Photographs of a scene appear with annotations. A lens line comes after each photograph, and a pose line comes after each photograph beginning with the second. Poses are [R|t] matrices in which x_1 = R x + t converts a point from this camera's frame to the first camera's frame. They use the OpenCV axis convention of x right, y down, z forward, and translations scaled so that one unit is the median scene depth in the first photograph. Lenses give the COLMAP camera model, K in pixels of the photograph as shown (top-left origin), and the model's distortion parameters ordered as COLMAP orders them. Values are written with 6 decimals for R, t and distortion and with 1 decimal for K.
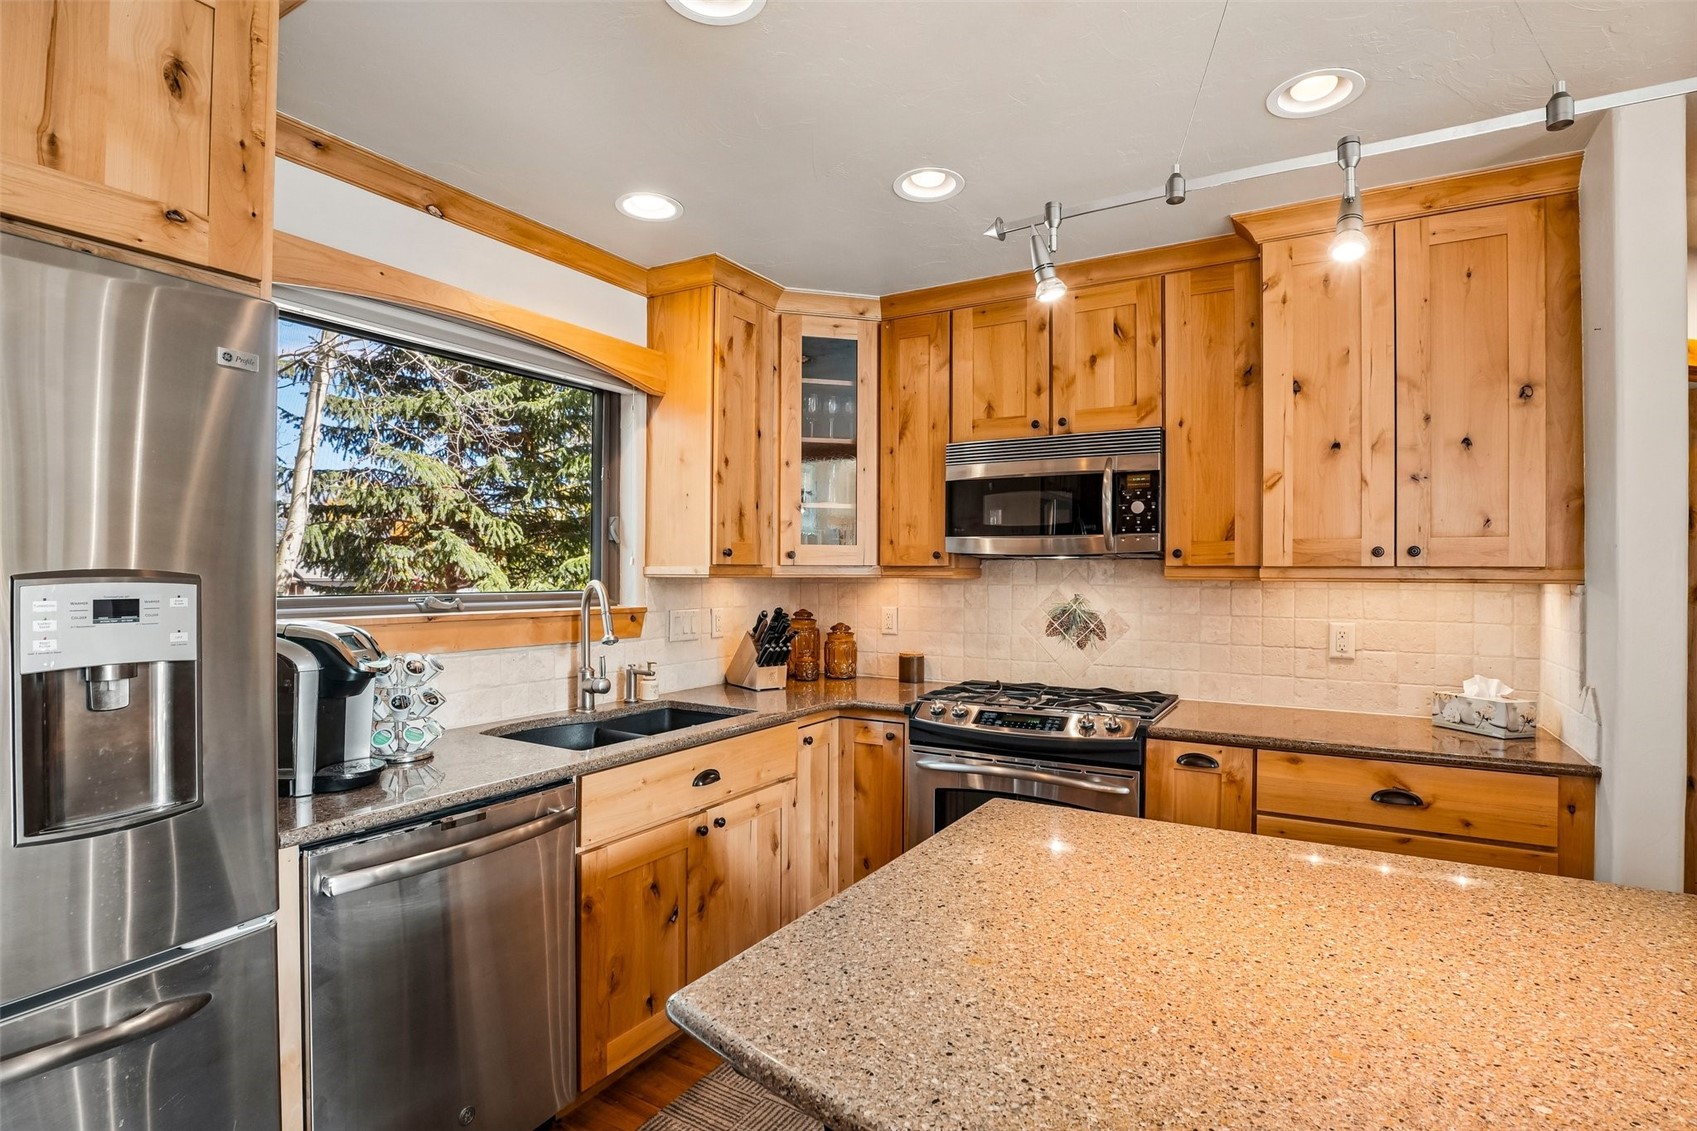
lens RADIAL K [[838.0, 0, 854.0], [0, 838.0, 571.7], [0, 0, 1]] dist [-0.044302, 0.010345]
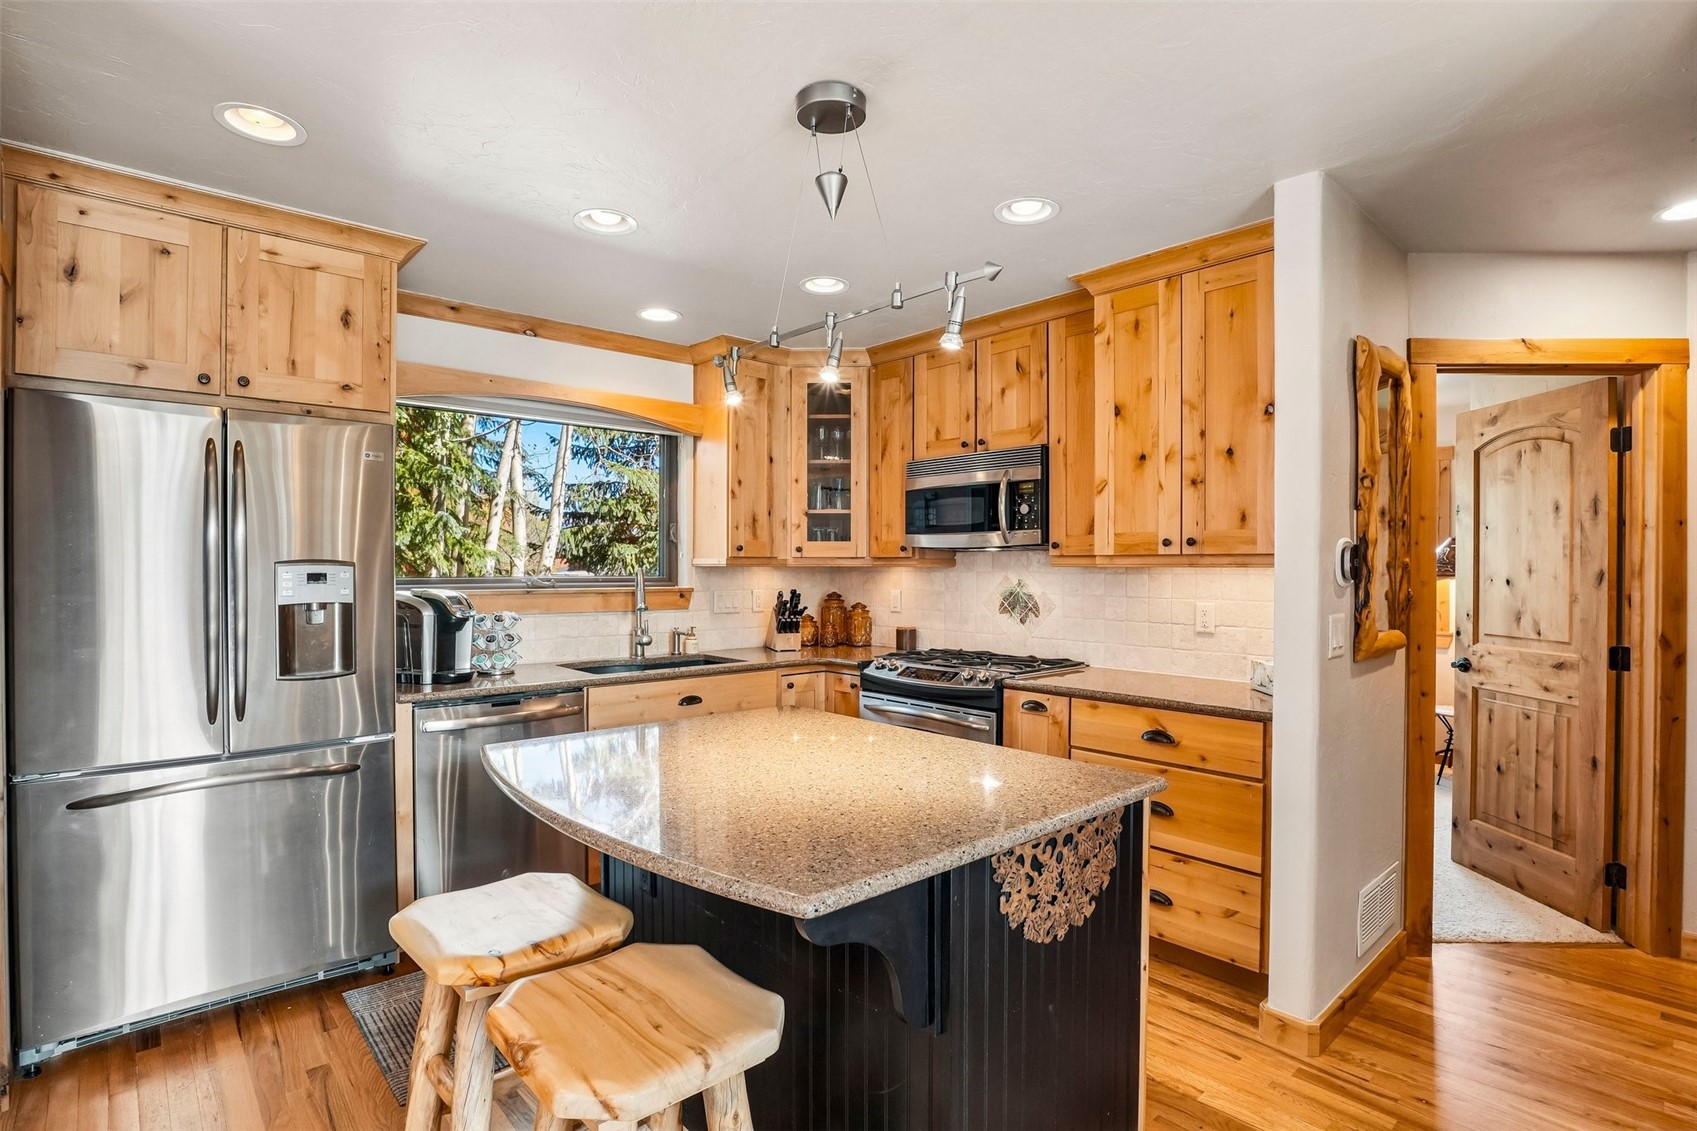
lens RADIAL K [[838.0, 0, 851.4], [0, 838.0, 571.9], [0, 0, 1]] dist [-0.044302, 0.010345]
pose [[0.954812, -0.001084, -0.297209, 0.474535], [0.003134, 0.999974, 0.006421, 0.008990], [0.297195, -0.007062, 0.954791, -0.290215]]
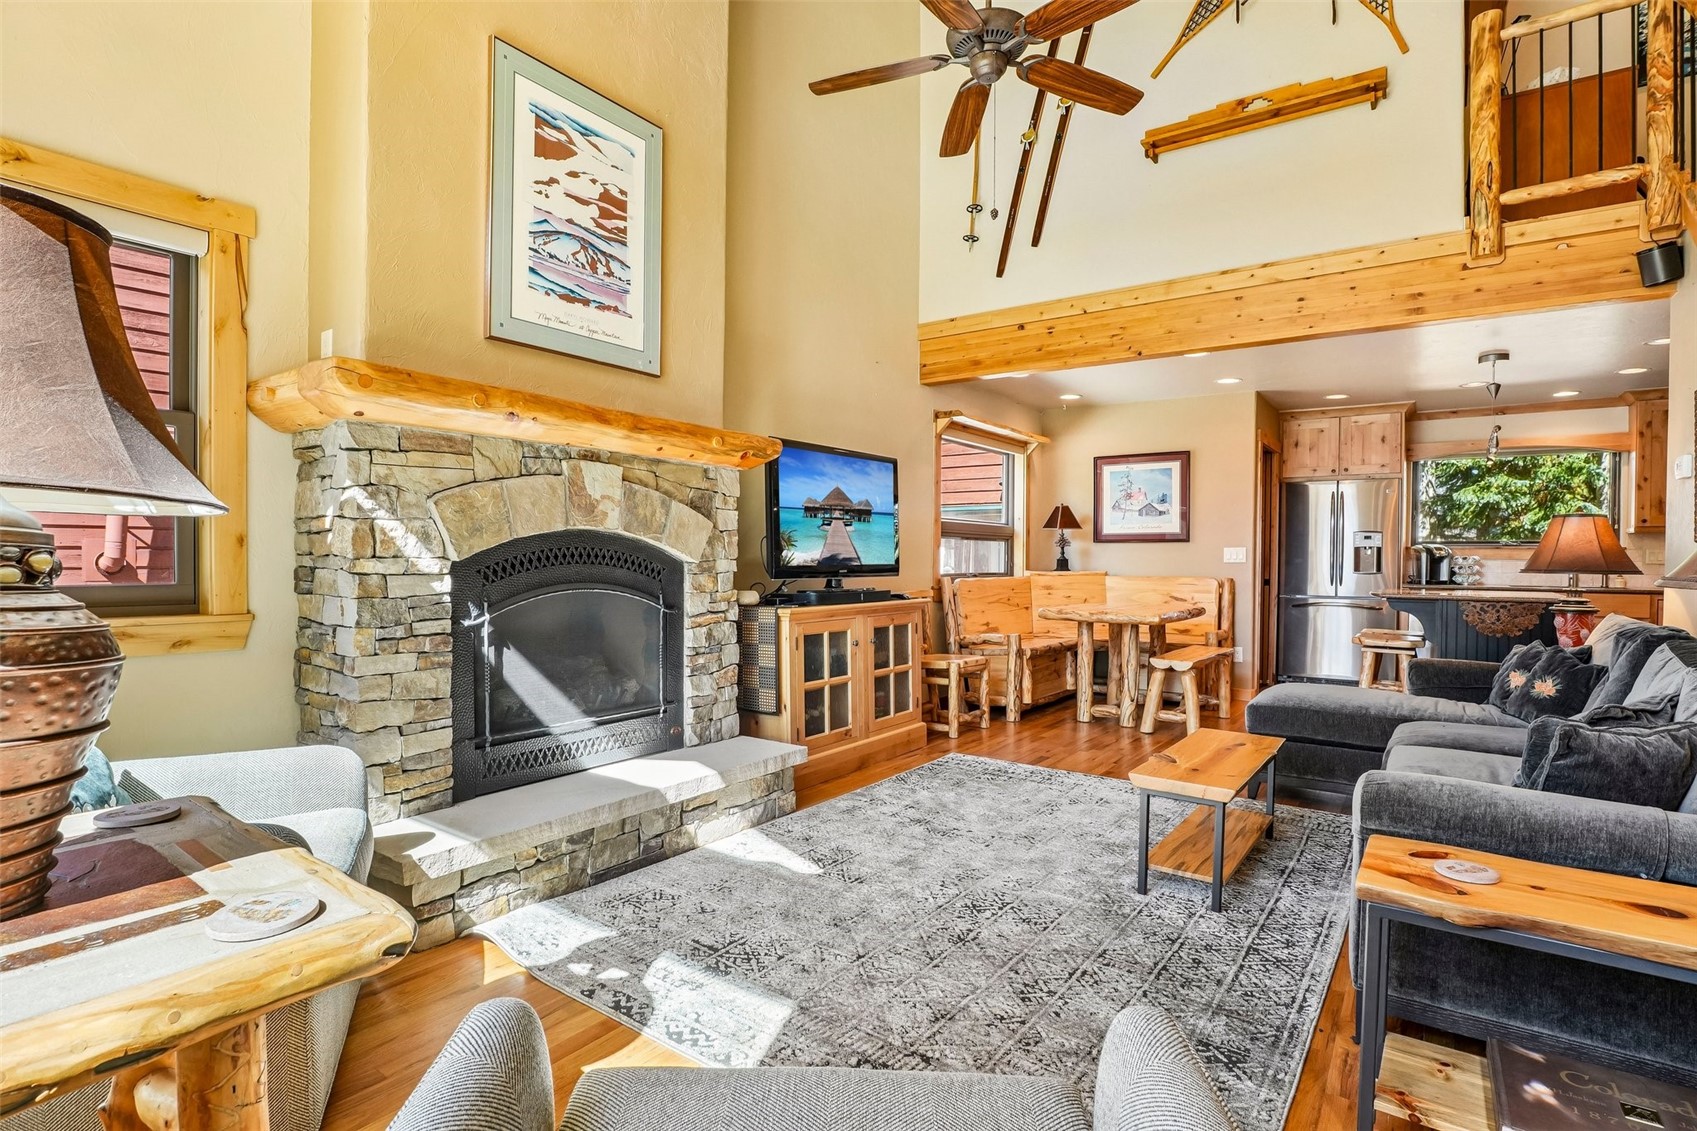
lens RADIAL K [[838.0, 0, 850.9], [0, 838.0, 574.1], [0, 0, 1]] dist [-0.044302, 0.010345]
pose [[-0.087281, 0.014531, -0.996078, 2.348006], [-0.004114, 0.999880, 0.014947, 0.102677], [0.996175, 0.005403, -0.087210, -0.972529]]
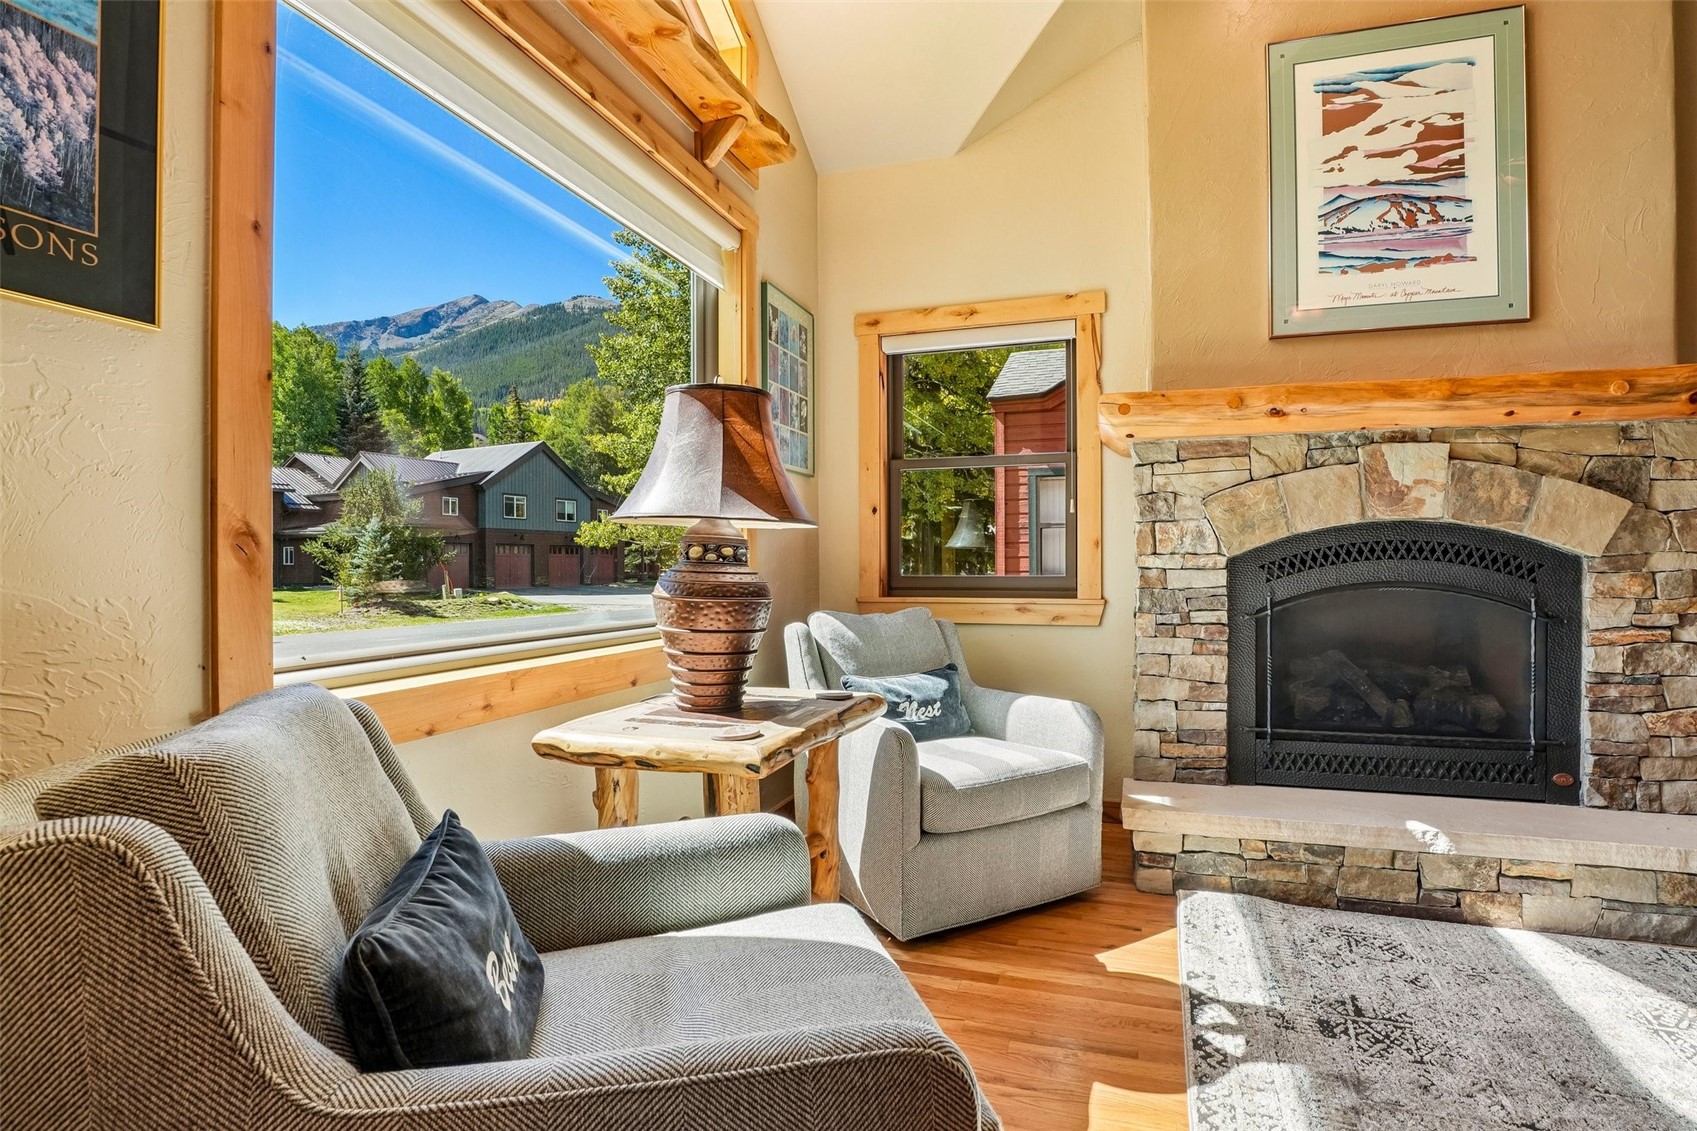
lens RADIAL K [[838.0, 0, 849.0], [0, 838.0, 574.2], [0, 0, 1]] dist [-0.044302, 0.010345]
pose [[-0.978652, -0.000122, -0.205526, 2.096564], [-0.001177, 0.999987, 0.005013, 0.121458], [0.205523, 0.005148, -0.978639, -0.591707]]
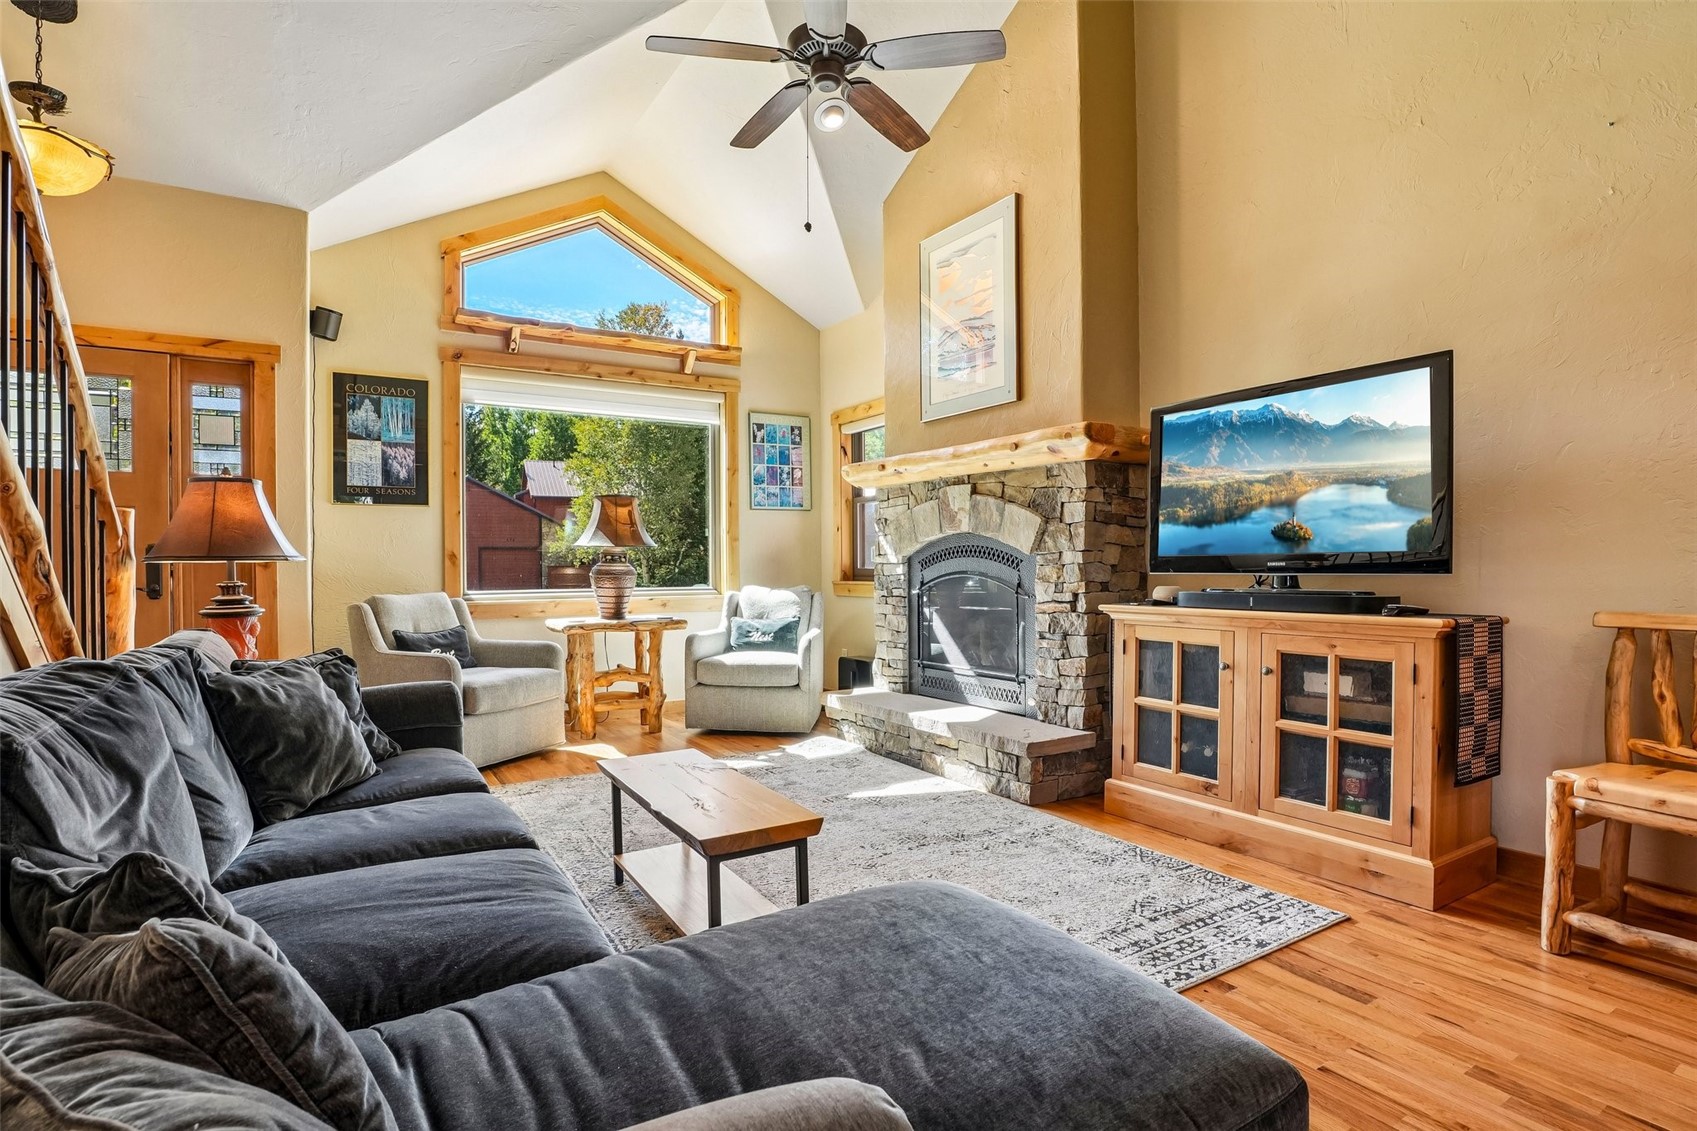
lens RADIAL K [[838.0, 0, 848.9], [0, 838.0, 574.8], [0, 0, 1]] dist [-0.044302, 0.010345]
pose [[-0.888605, -0.005194, 0.458644, 0.678599], [-0.000411, 0.999945, 0.010527, 0.124785], [-0.458673, 0.009166, -0.888558, 0.119698]]
